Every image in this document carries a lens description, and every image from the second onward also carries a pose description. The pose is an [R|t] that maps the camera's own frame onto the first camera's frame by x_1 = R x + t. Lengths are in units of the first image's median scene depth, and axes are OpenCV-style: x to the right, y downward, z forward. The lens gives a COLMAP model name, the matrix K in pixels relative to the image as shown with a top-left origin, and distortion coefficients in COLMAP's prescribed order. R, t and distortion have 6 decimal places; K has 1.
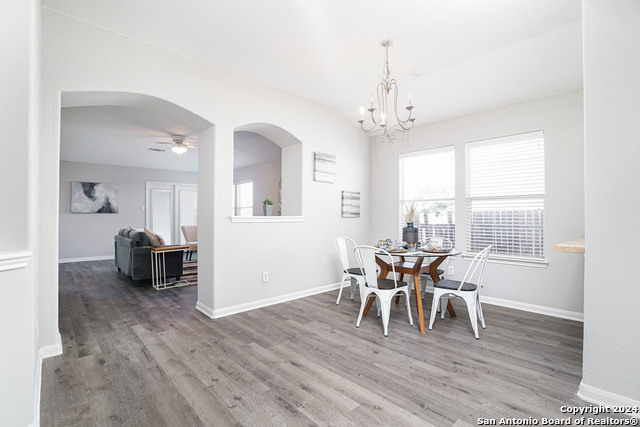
lens RADIAL K [[306.8, 0, 324.1], [0, 306.8, 213.1], [0, 0, 1]] dist [-0.014977, 0.001157]
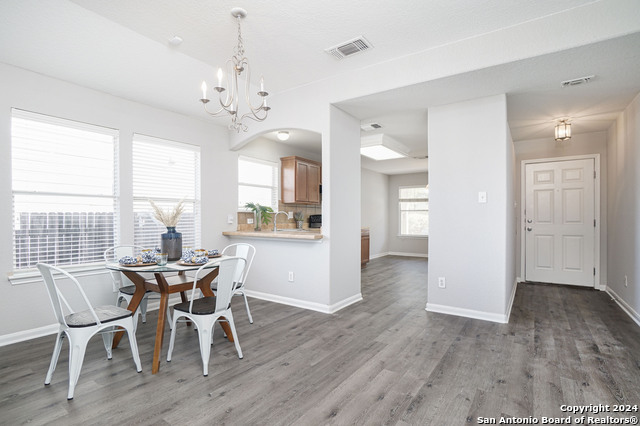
lens RADIAL K [[306.8, 0, 305.5], [0, 306.8, 221.0], [0, 0, 1]] dist [-0.014977, 0.001157]
pose [[-0.165759, -0.007052, 0.986141, -0.761253], [-0.009782, 0.999937, 0.005506, 0.011532], [-0.986118, -0.008733, -0.165818, 1.099661]]
